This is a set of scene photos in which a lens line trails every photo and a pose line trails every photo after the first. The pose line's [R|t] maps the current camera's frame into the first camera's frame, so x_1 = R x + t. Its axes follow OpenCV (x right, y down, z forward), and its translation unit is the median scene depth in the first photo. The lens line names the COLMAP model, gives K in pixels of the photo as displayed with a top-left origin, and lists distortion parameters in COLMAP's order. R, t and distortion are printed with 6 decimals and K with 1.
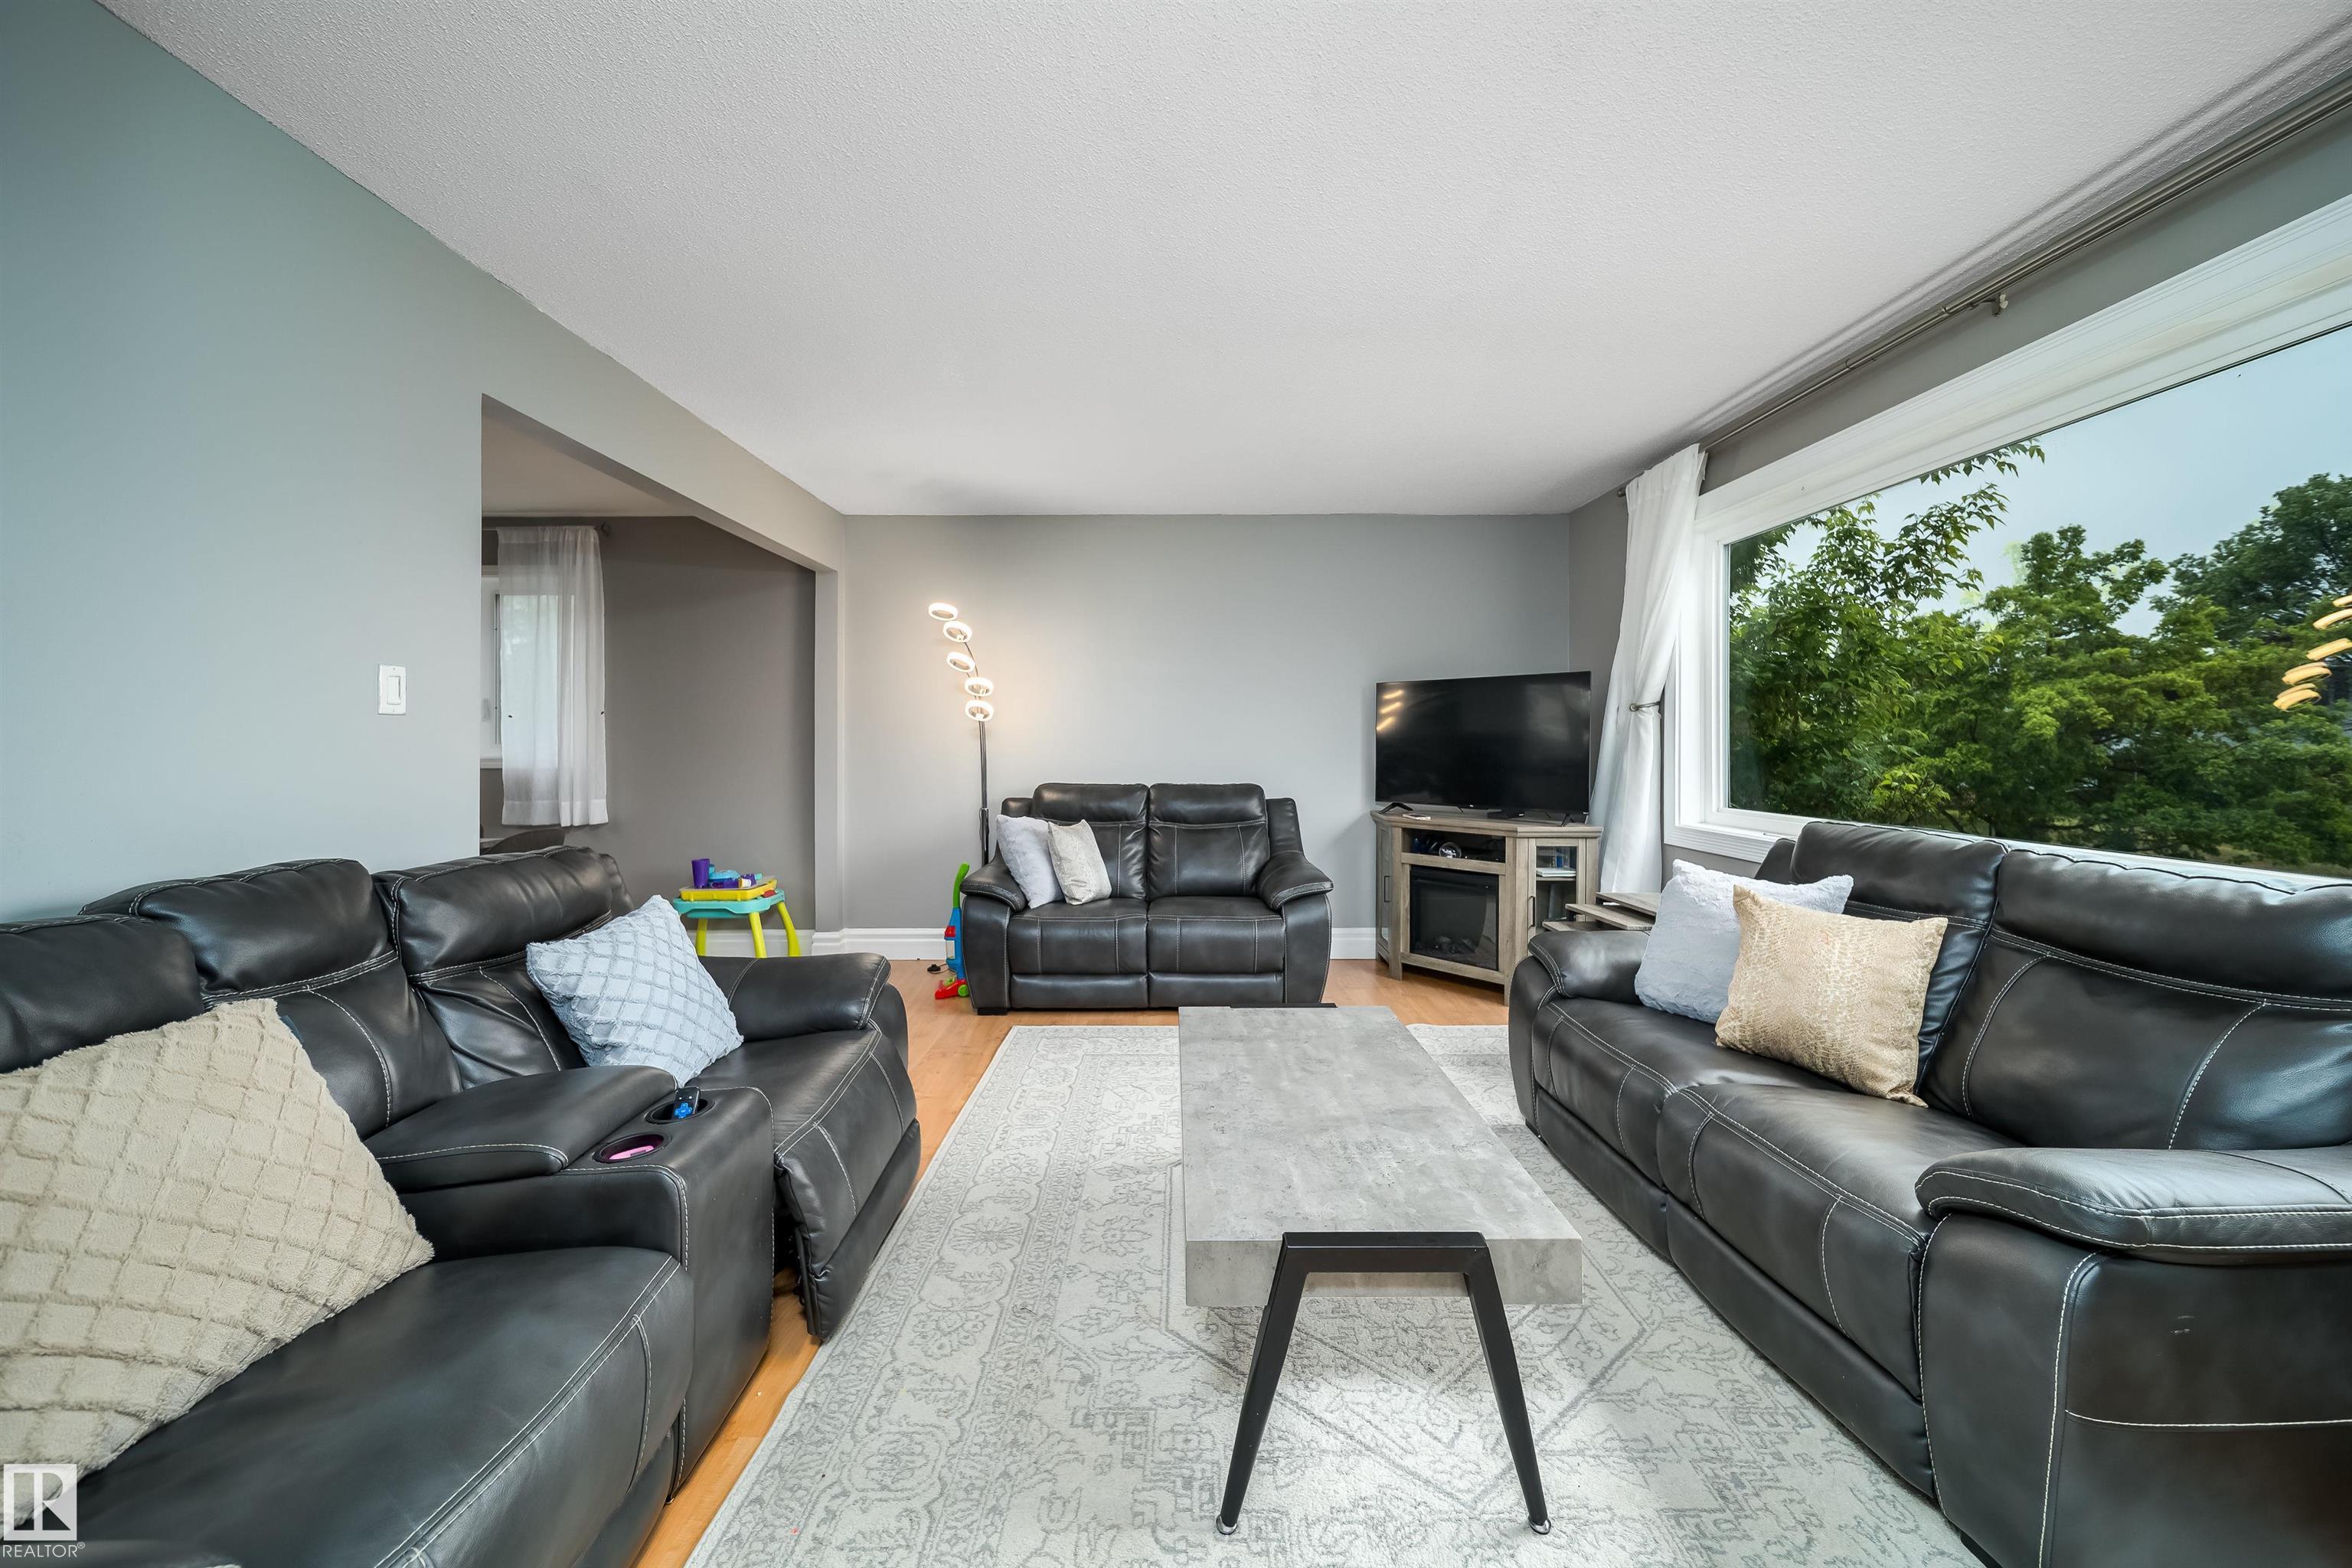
lens RADIAL K [[835.9, 0, 1171.0], [0, 835.9, 756.7], [0, 0, 1]] dist [-0.000923, -0.000398]
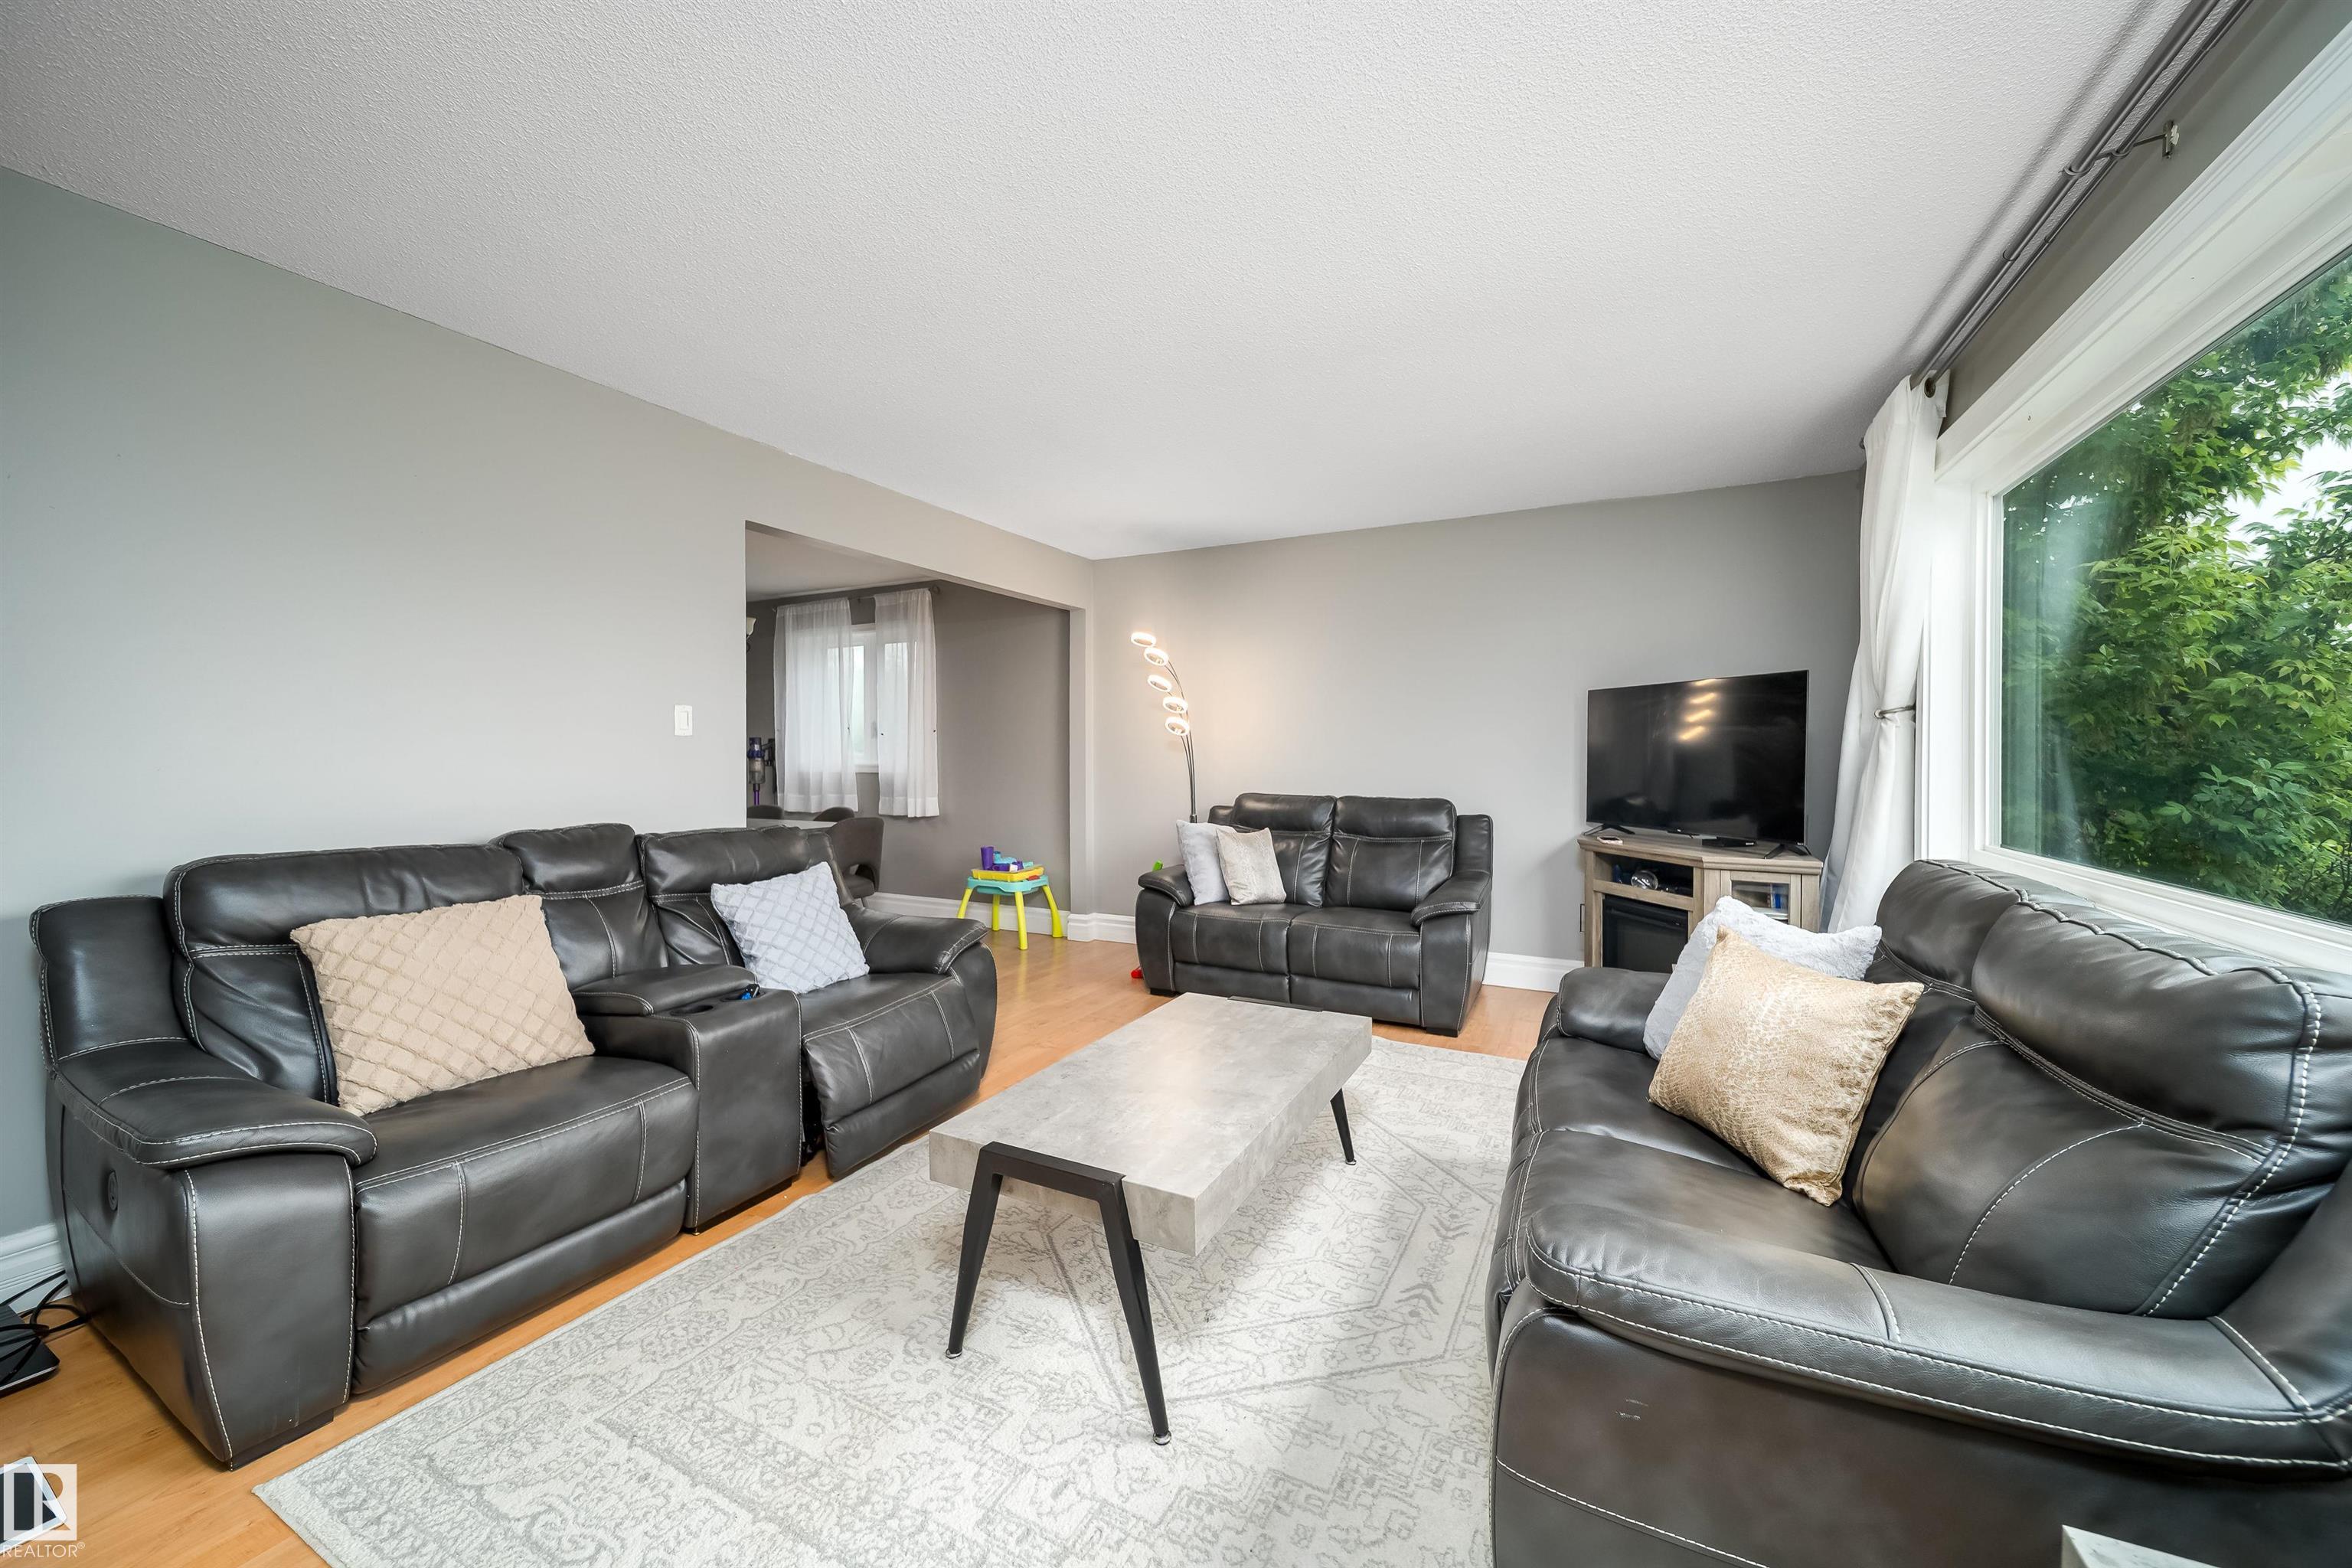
lens RADIAL K [[851.9, 0, 1208.8], [0, 851.9, 782.9], [0, 0, 1]] dist [0.000110, 0.000004]
pose [[0.897568, 0.017691, -0.440522, 0.342712], [-0.010644, 0.999773, 0.018462, -0.001277], [0.440748, -0.011883, 0.897552, -0.004562]]
